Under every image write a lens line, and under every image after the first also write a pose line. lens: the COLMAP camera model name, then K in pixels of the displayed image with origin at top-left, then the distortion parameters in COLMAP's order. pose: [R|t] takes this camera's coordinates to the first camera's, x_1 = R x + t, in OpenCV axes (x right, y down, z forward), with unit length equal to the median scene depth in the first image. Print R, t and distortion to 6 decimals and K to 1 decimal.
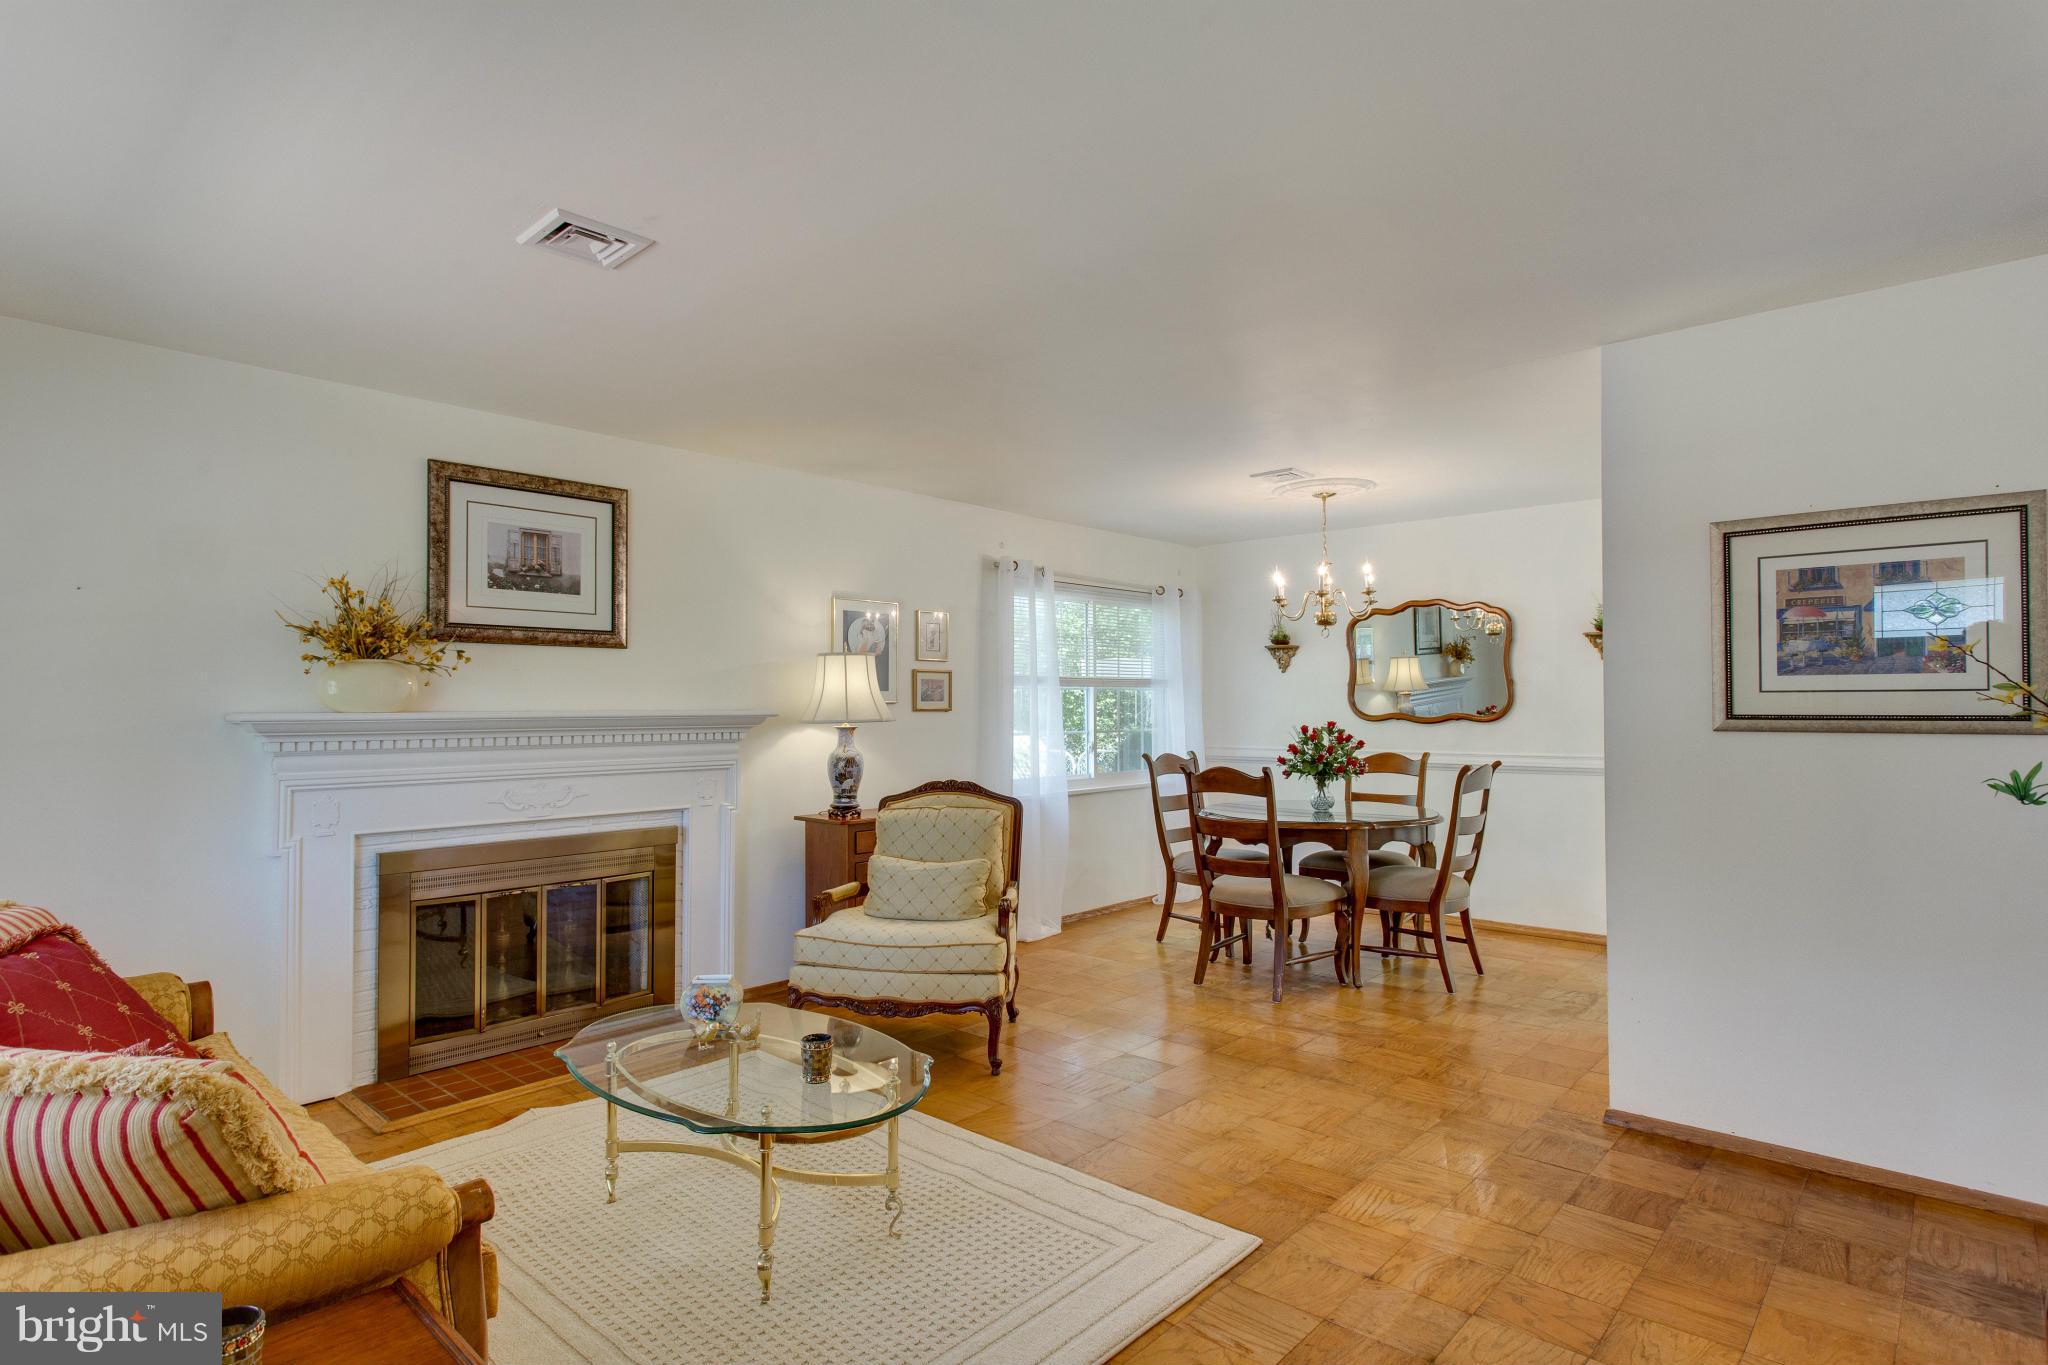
lens RADIAL K [[1066.0, 0, 1024.0], [0, 1066.0, 682.5], [0, 0, 1]] dist [-0.000603, 0.000426]
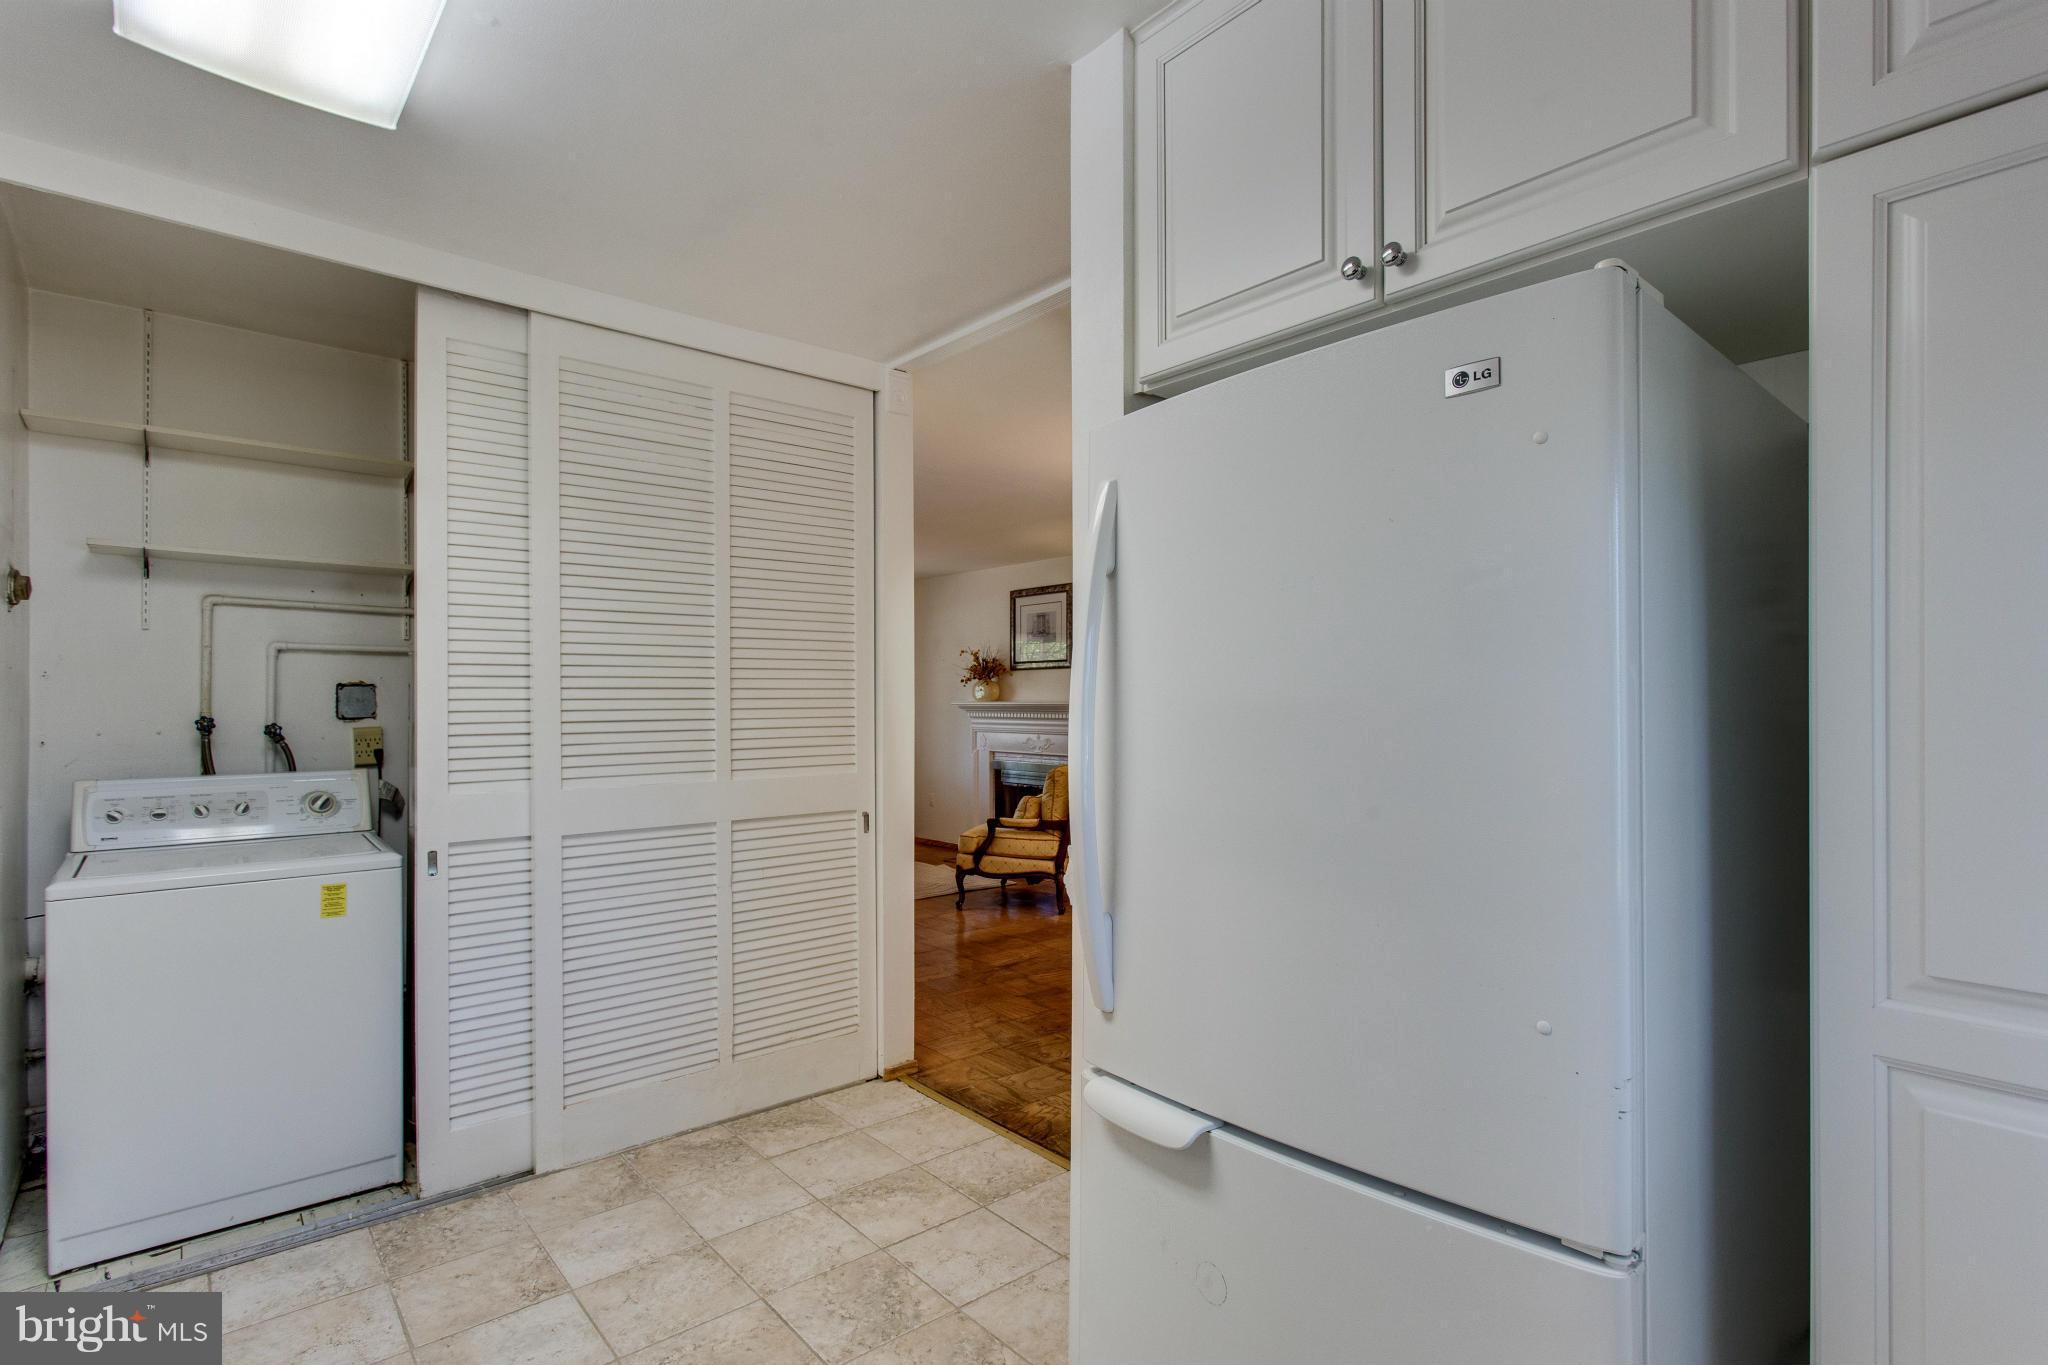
lens RADIAL K [[993.5, 0, 1024.0], [0, 993.5, 682.5], [0, 0, 1]] dist [0.000666, -0.000295]
pose [[-0.130886, -0.019128, -0.991213, 1.345852], [0.017830, 0.999607, -0.021644, 0.029333], [0.991237, -0.020506, -0.130493, 1.134393]]
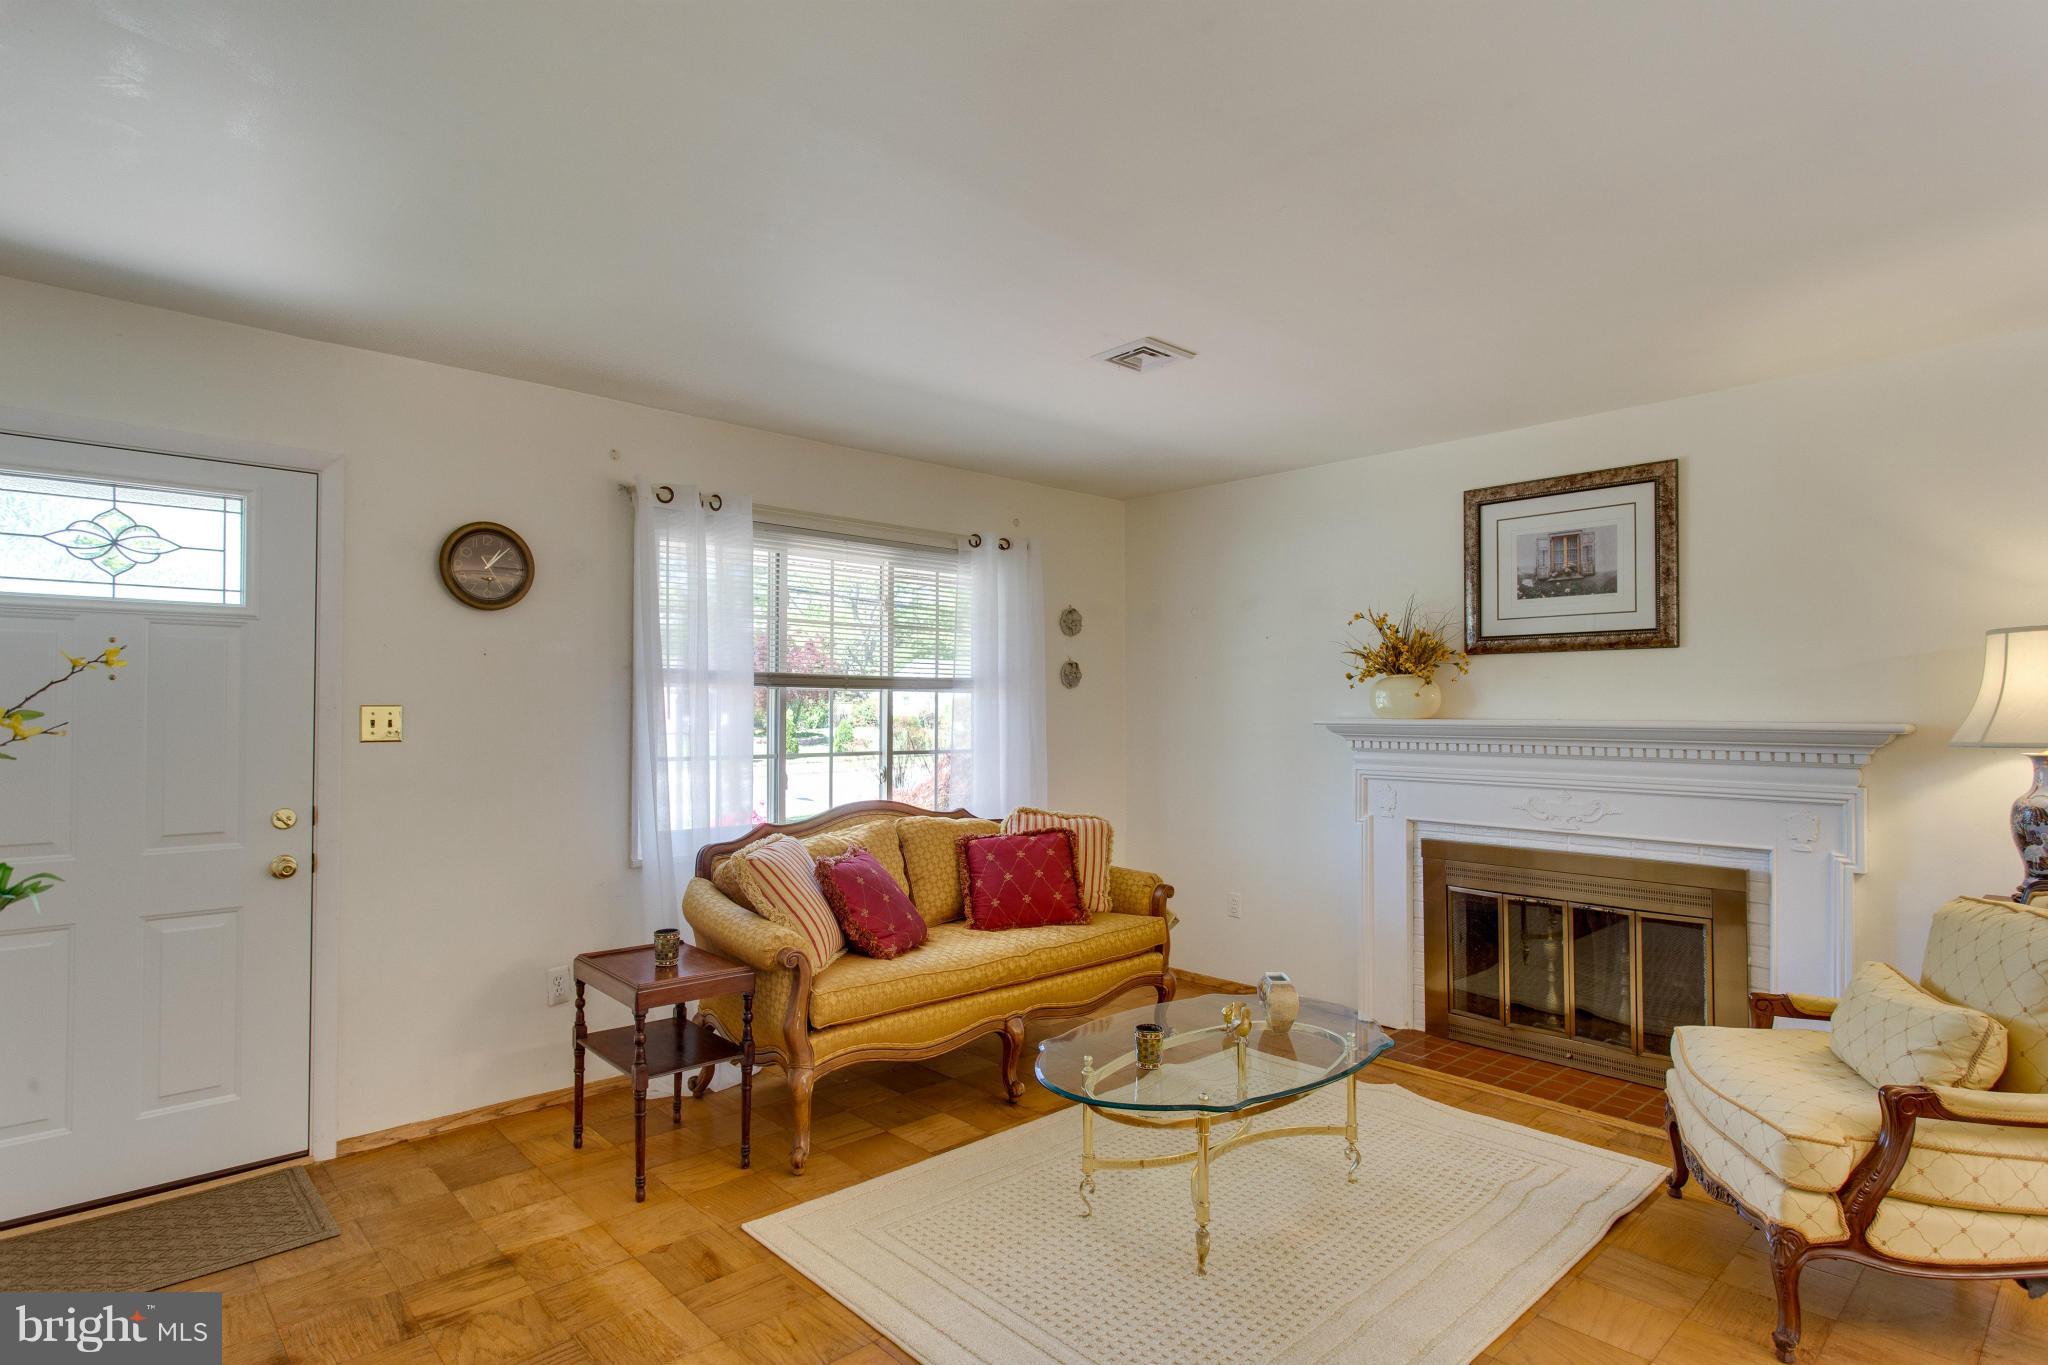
lens RADIAL K [[1066.0, 0, 1024.0], [0, 1066.0, 682.5], [0, 0, 1]] dist [-0.000603, 0.000426]
pose [[-0.090409, -0.020176, -0.995700, 0.509414], [0.019972, 0.999557, -0.022068, 0.004284], [0.995704, -0.021881, -0.089966, 0.556108]]
